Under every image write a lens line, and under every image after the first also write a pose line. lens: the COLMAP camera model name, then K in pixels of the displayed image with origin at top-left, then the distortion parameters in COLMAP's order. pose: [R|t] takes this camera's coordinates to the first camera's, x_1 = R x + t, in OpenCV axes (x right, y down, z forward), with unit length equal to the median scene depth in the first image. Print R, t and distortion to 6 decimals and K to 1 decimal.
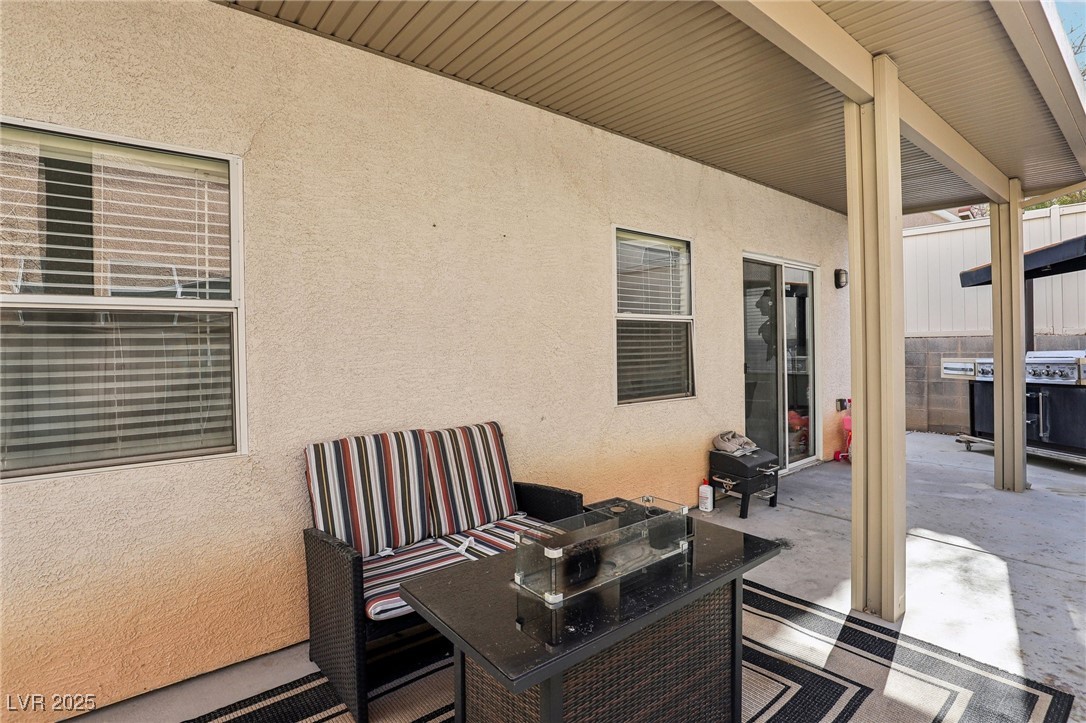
lens RADIAL K [[513.0, 0, 540.6], [0, 513.0, 359.7], [0, 0, 1]] dist [-0.037016, 0.005650]
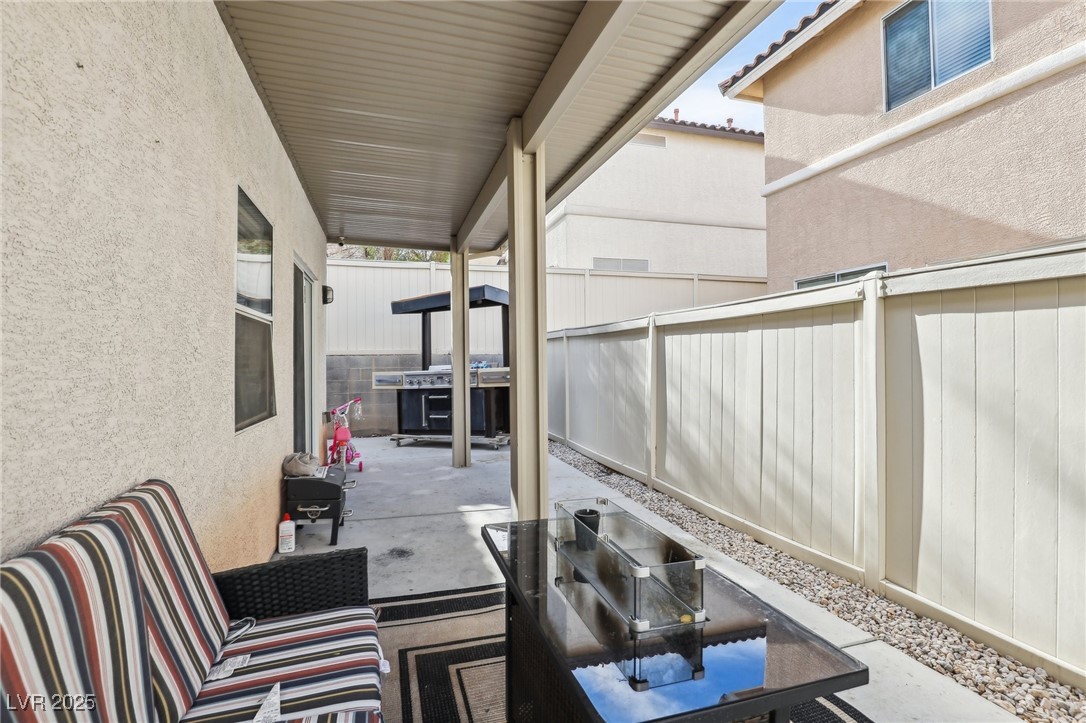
lens RADIAL K [[513.0, 0, 541.6], [0, 513.0, 358.7], [0, 0, 1]] dist [-0.037016, 0.005650]
pose [[0.371329, 0.018360, 0.928320, -0.307038], [0.021427, 0.999369, -0.028336, 0.013621], [-0.928254, 0.030414, 0.370701, 0.308053]]
